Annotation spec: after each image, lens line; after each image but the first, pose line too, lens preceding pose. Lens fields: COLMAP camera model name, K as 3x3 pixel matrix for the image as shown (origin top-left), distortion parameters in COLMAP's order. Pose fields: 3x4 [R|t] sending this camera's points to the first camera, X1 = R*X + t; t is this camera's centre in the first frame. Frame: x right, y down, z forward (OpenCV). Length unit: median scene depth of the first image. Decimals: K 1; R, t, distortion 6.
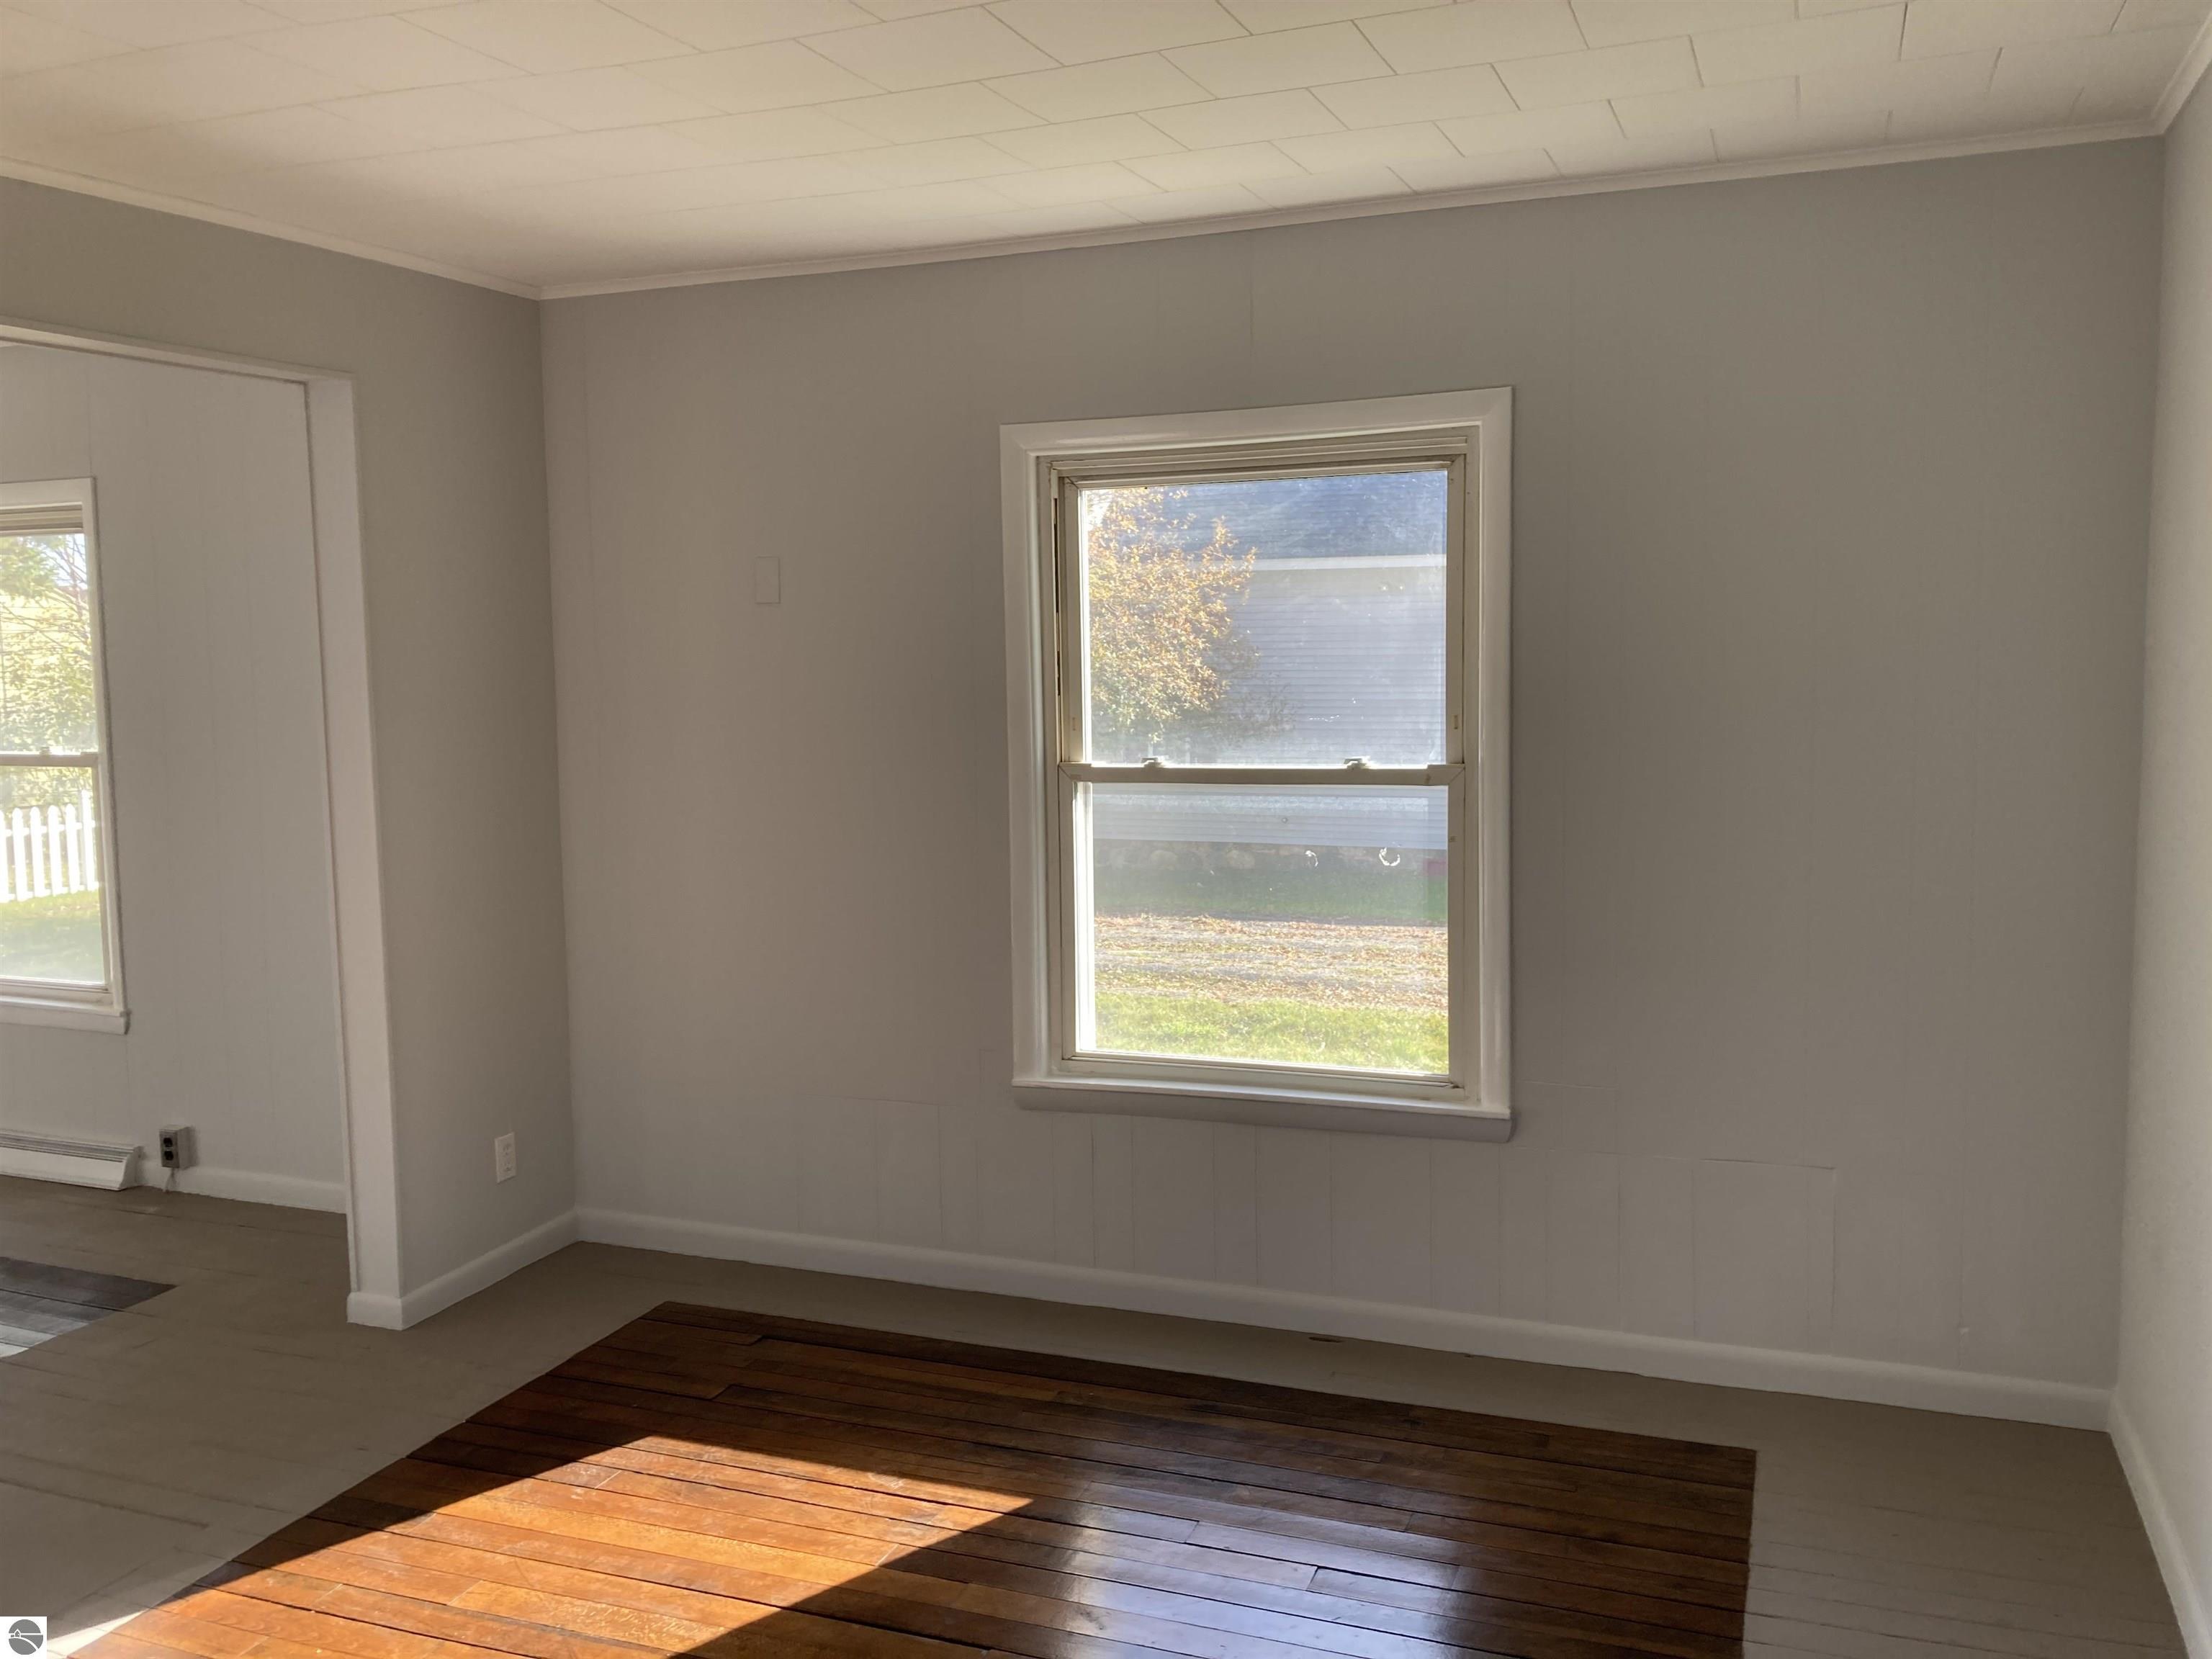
lens RADIAL K [[1807.9, 0, 1115.7], [0, 1807.9, 841.7], [0, 0, 1]] dist [0.048792, -0.047604]
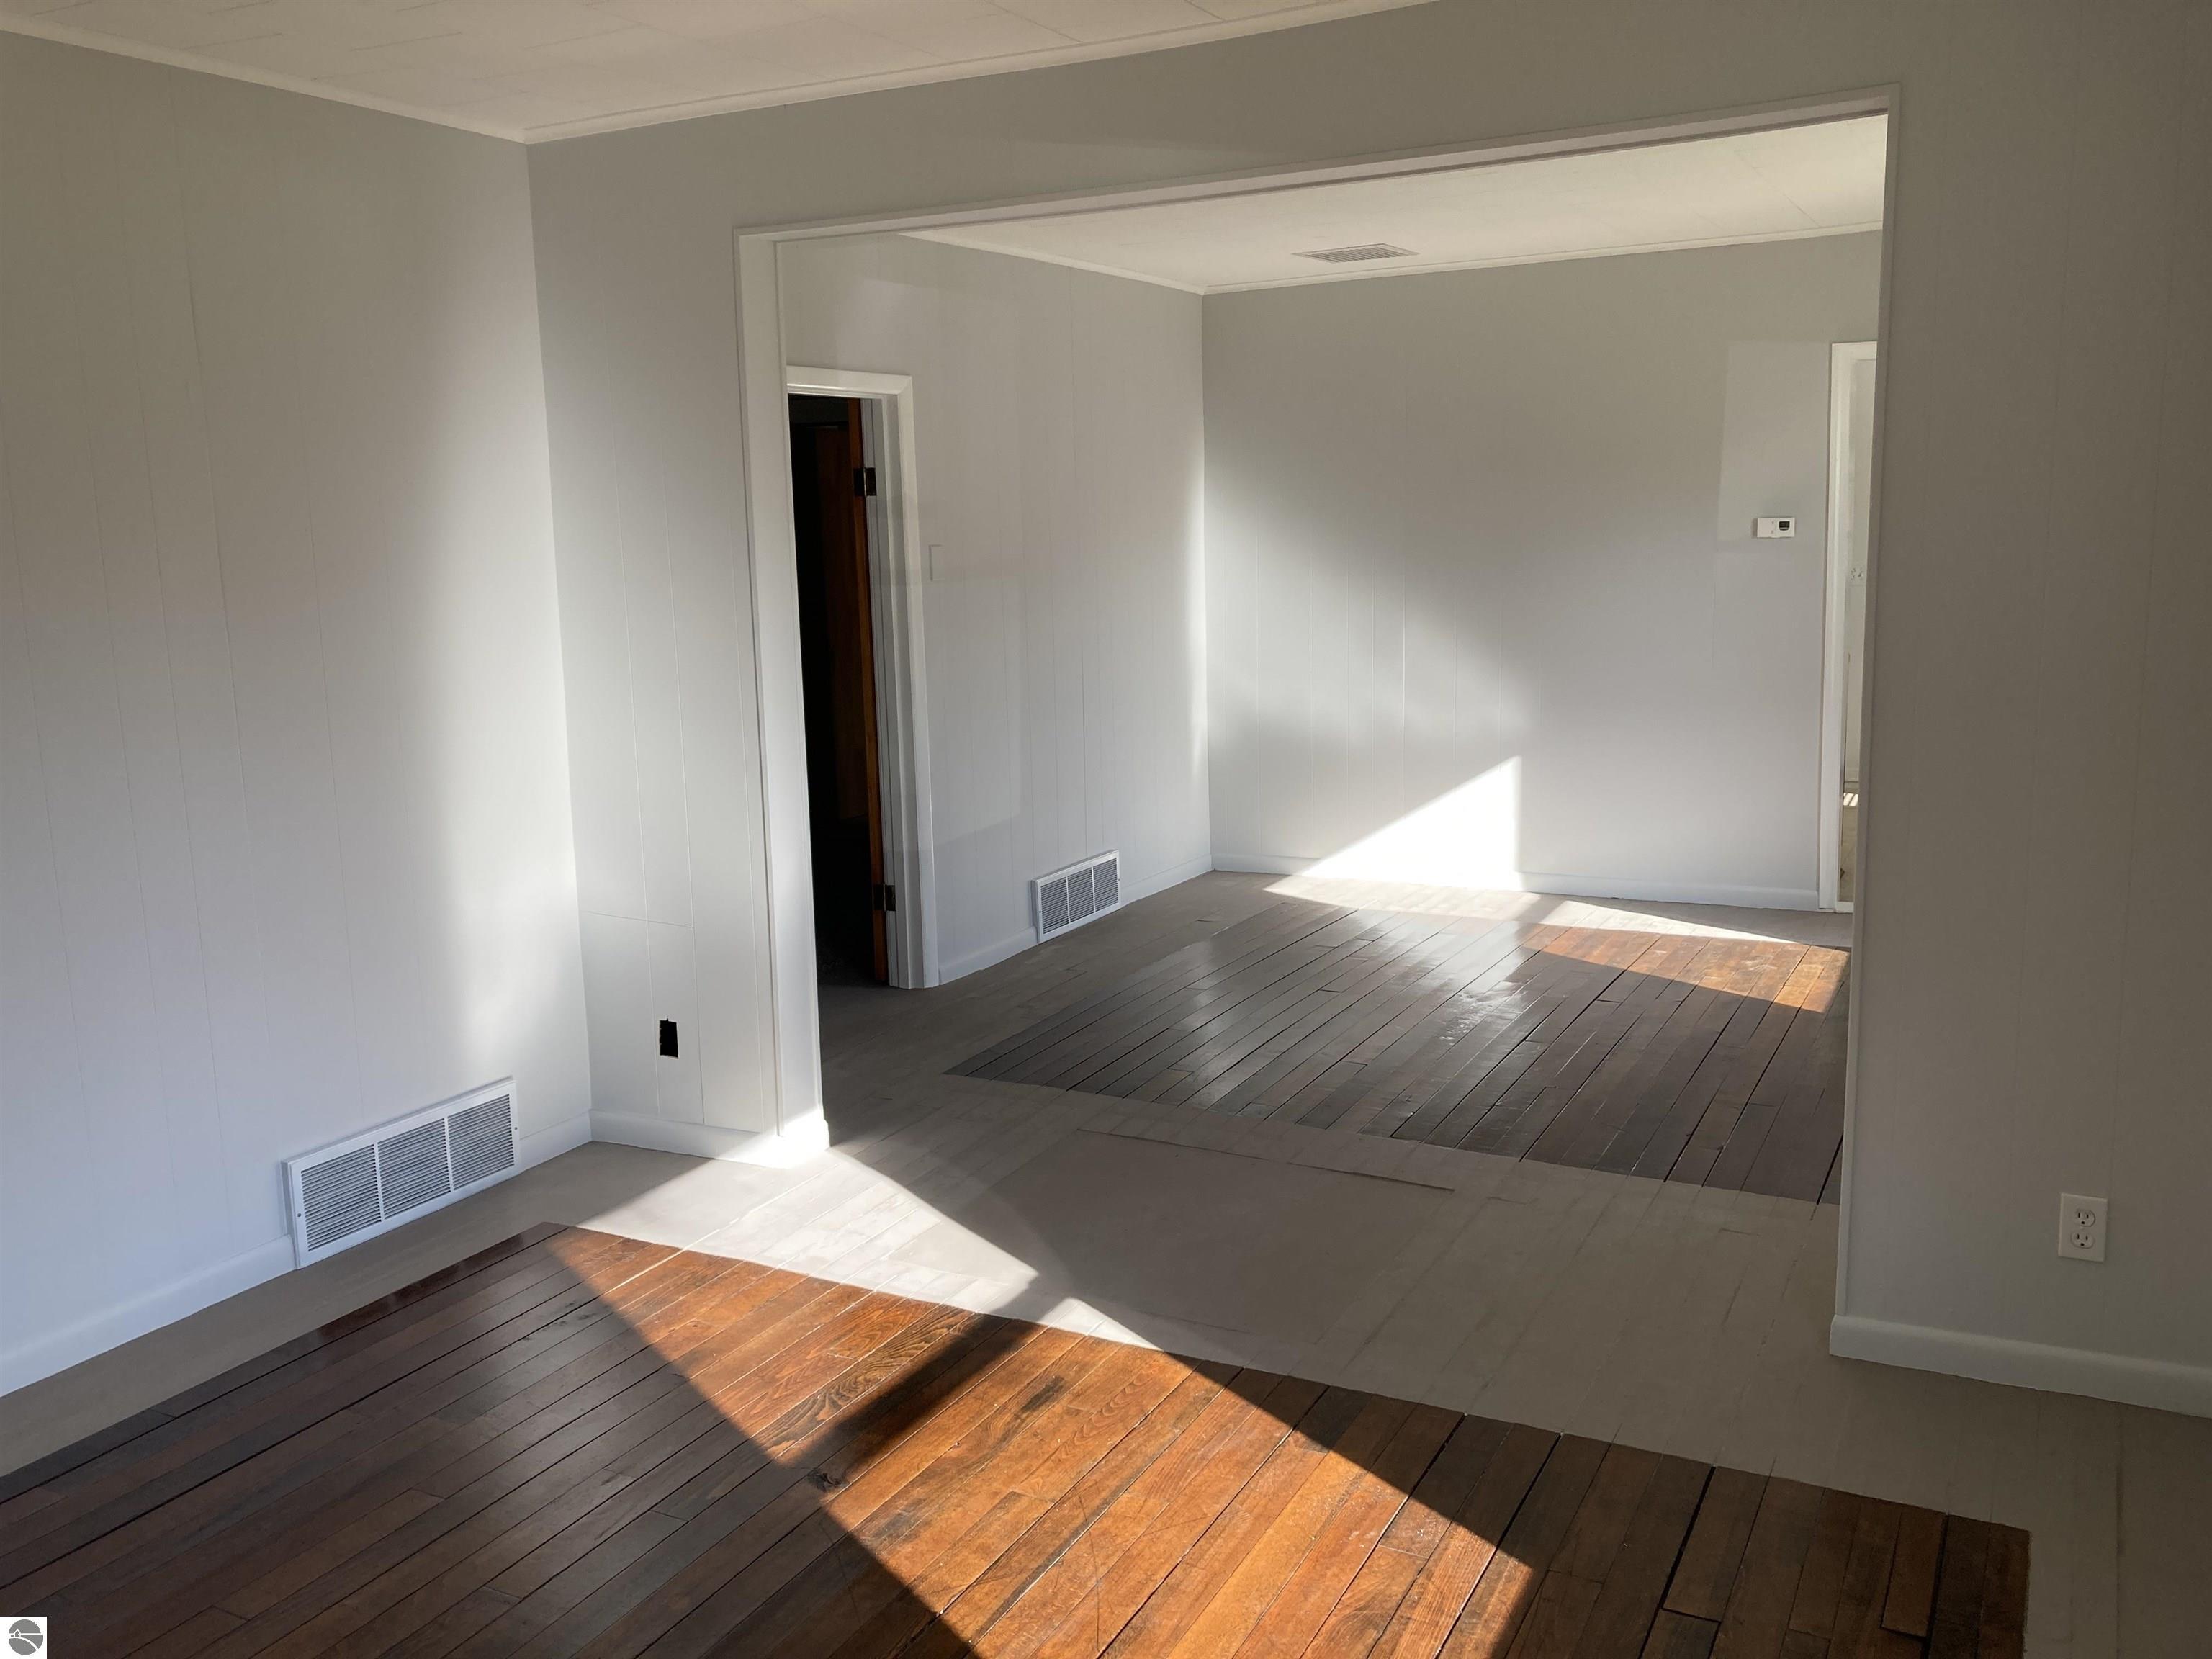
lens RADIAL K [[1807.9, 0, 1103.5], [0, 1807.9, 812.2], [0, 0, 1]] dist [0.048792, -0.047604]
pose [[-0.125854, 0.176569, -0.976209, 0.385534], [-0.077321, 0.979294, 0.187095, -0.083271], [0.989031, 0.099028, -0.109596, 0.808448]]
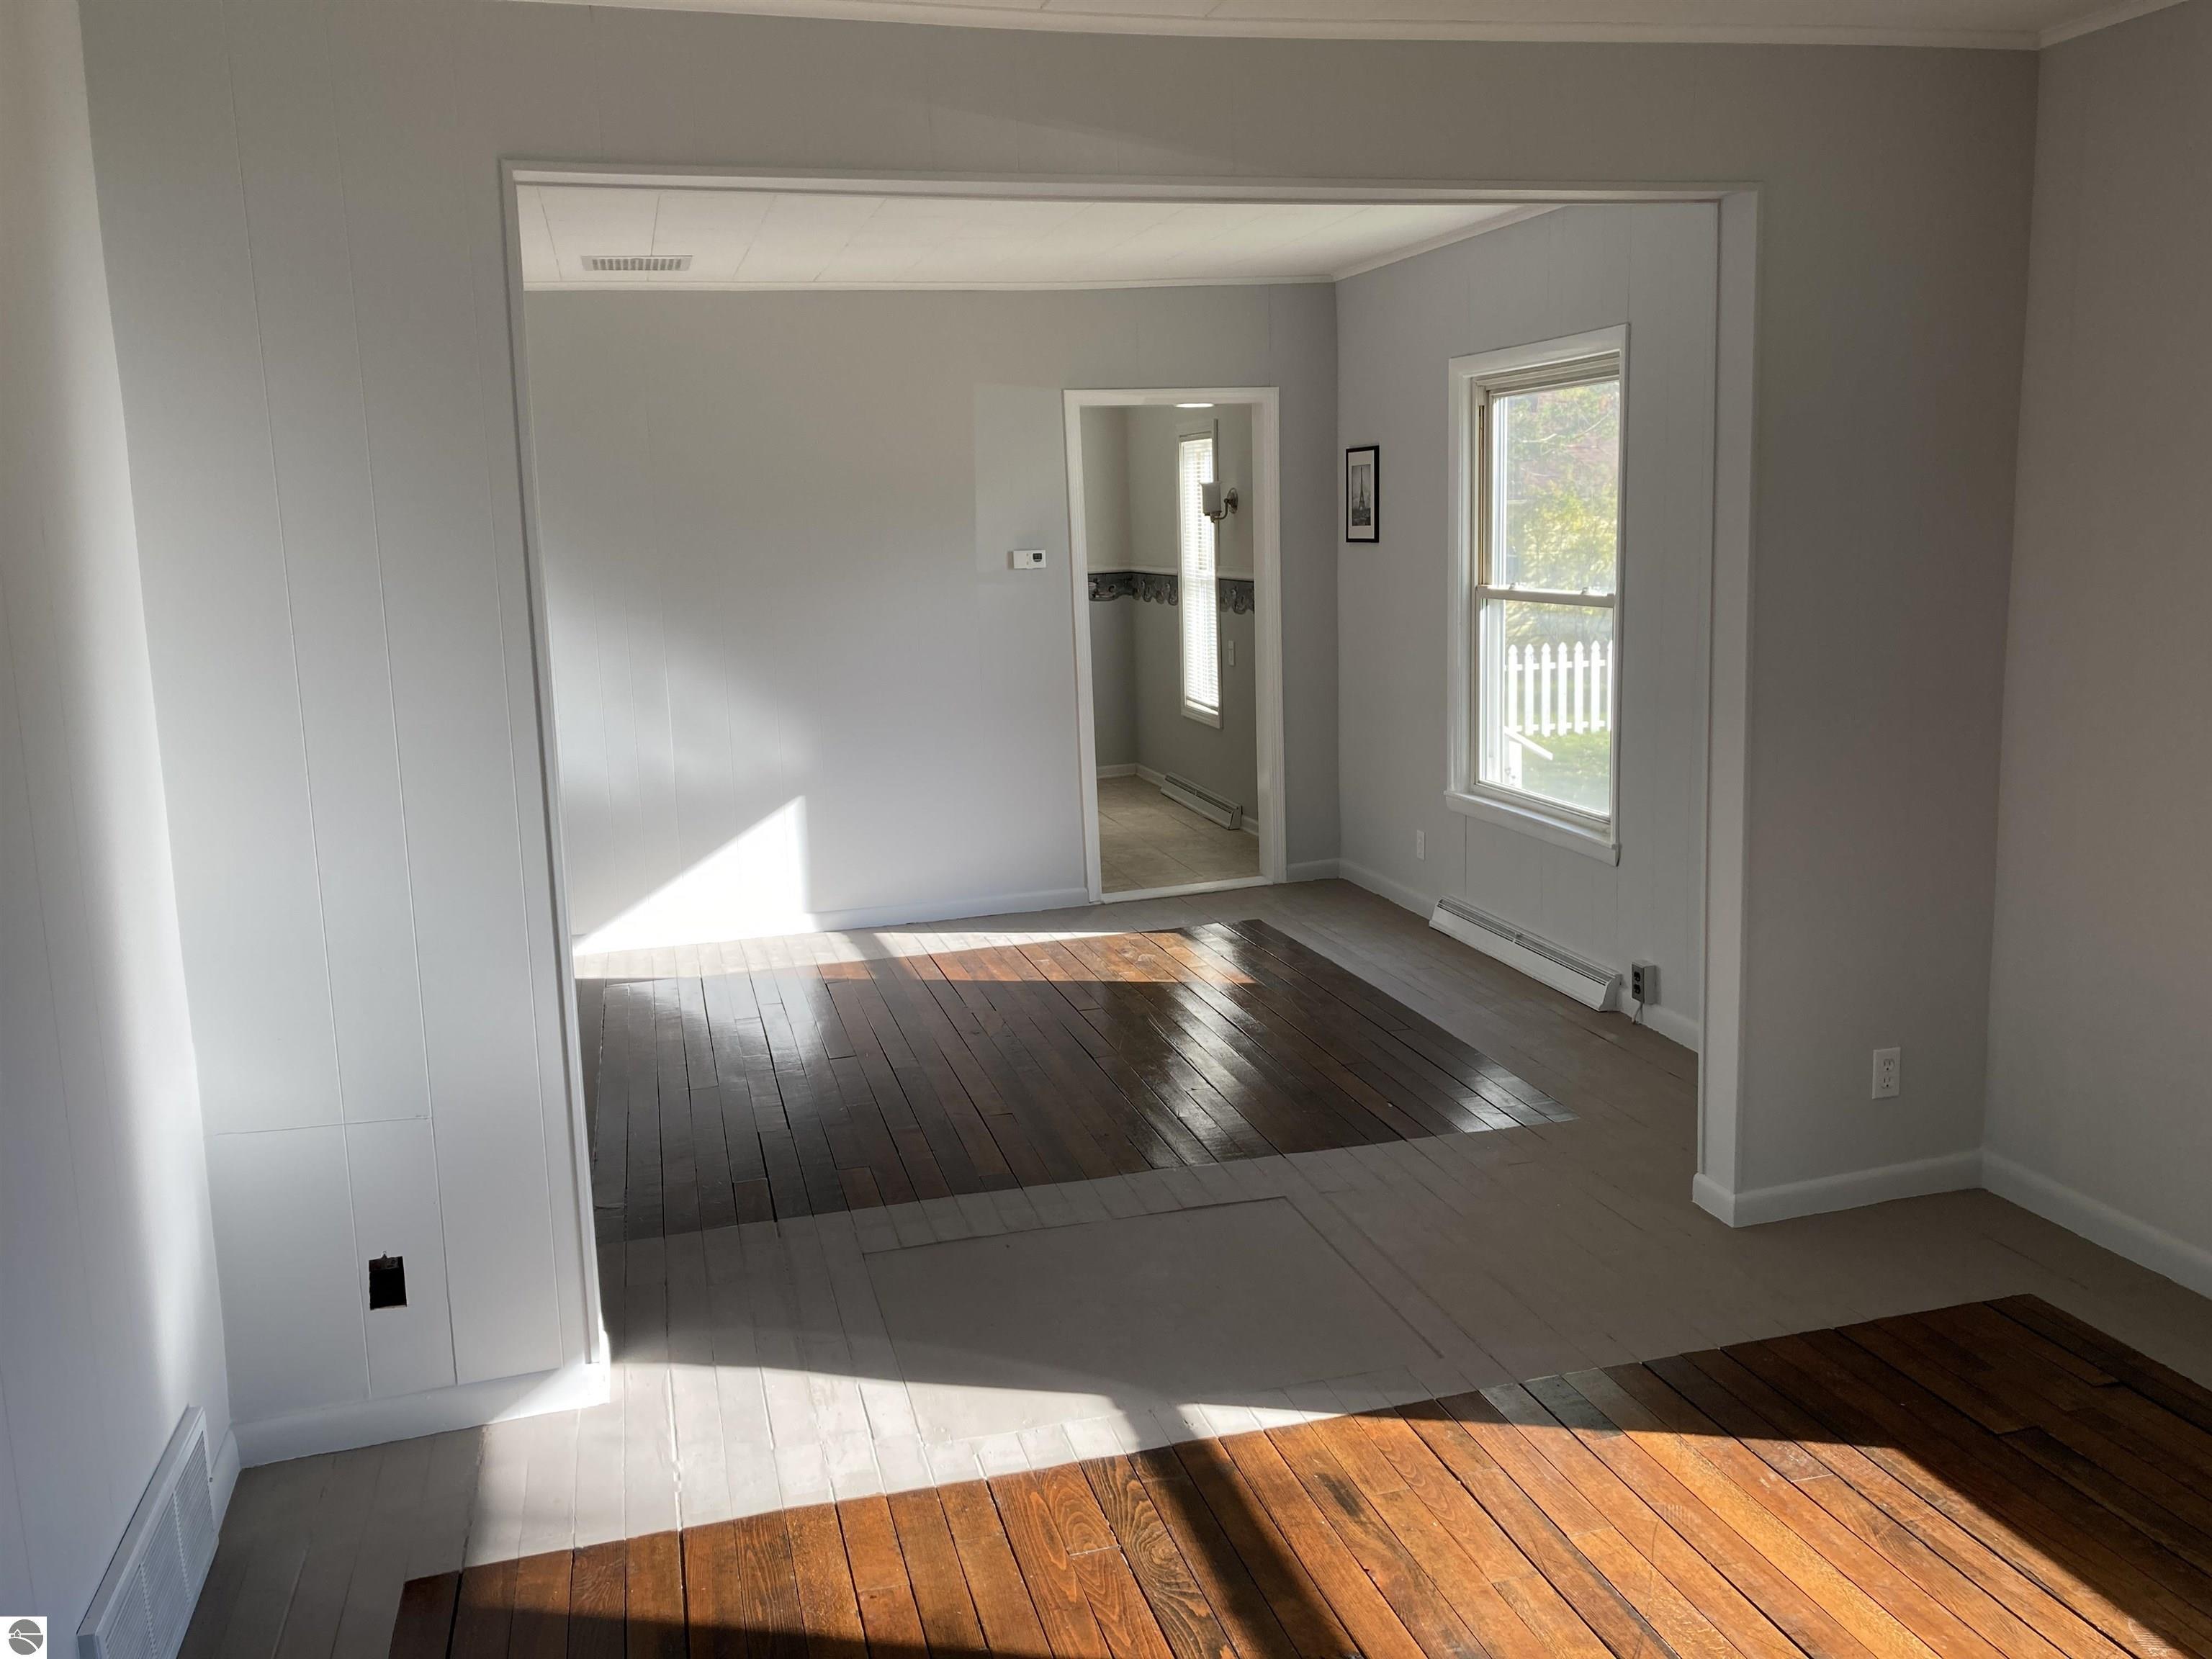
lens RADIAL K [[1807.9, 0, 1117.2], [0, 1807.9, 817.8], [0, 0, 1]] dist [0.048792, -0.047604]
pose [[0.597013, 0.127810, -0.791985, 0.142583], [-0.064165, 0.991672, 0.111666, -0.026371], [0.799661, -0.015849, 0.600242, 0.203345]]
